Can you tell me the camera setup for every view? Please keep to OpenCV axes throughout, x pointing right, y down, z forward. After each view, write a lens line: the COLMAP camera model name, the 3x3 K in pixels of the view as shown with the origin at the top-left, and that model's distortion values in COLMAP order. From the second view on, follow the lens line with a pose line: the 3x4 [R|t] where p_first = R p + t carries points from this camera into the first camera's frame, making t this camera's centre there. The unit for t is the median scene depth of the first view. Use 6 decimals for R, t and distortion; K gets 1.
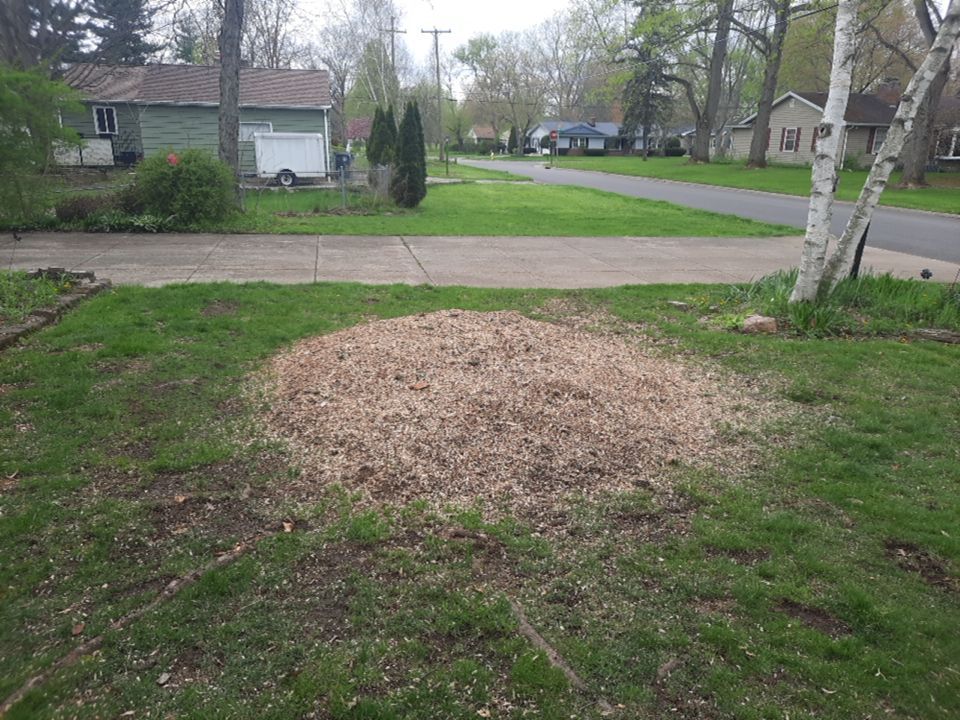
lens RADIAL K [[681.7, 0, 477.9], [0, 681.7, 360.3], [0, 0, 1]] dist [0.016622, -0.005919]
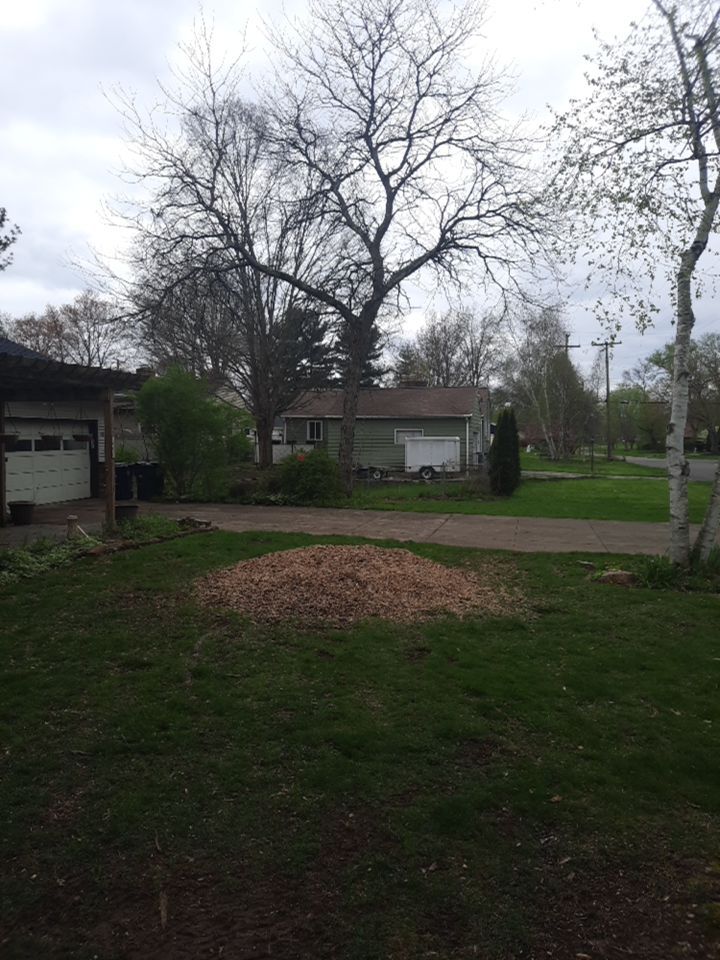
lens RADIAL K [[674.7, 0, 362.6], [0, 674.7, 469.5], [0, 0, 1]] dist [0.023281, -0.027995]
pose [[0.903560, 0.002156, -0.428456, 0.115234], [-0.116752, 0.963385, -0.241366, 0.024610], [0.412248, 0.268112, 0.870728, -0.070856]]
